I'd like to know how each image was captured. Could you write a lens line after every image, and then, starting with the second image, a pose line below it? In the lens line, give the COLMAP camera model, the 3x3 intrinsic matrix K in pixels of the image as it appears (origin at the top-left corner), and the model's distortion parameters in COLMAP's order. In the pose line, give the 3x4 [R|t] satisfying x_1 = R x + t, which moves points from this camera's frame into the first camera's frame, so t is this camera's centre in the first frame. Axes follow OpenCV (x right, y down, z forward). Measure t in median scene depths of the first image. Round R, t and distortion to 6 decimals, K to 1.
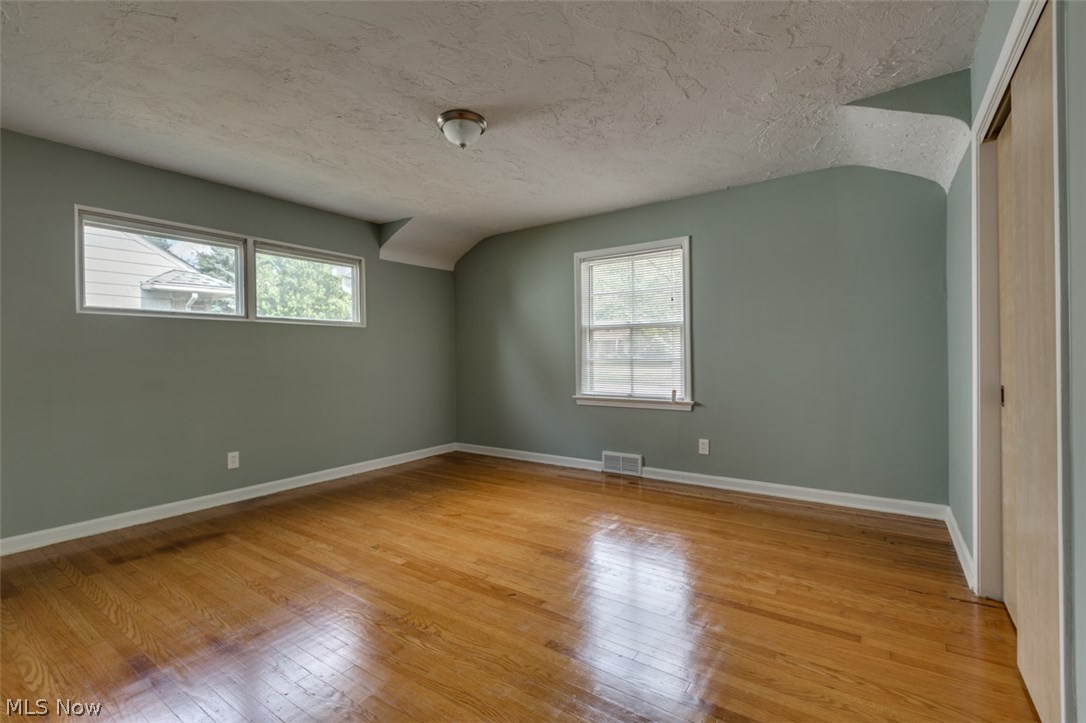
lens RADIAL K [[487.3, 0, 542.5], [0, 487.3, 357.2], [0, 0, 1]] dist [0.001725, 0.000626]
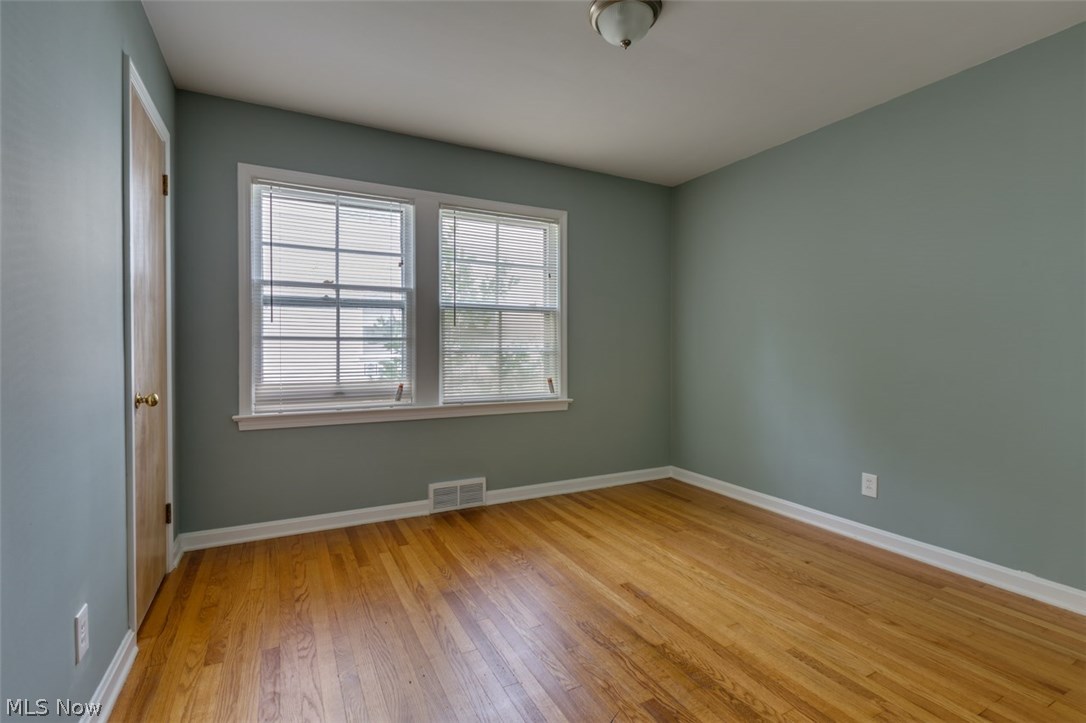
lens RADIAL K [[487.3, 0, 542.5], [0, 487.3, 357.2], [0, 0, 1]] dist [0.001725, 0.000626]
pose [[0.448815, 0.003998, 0.893616, -0.444417], [0.004019, 0.999971, -0.006492, 0.017872], [-0.893616, 0.006505, 0.448786, 0.574052]]
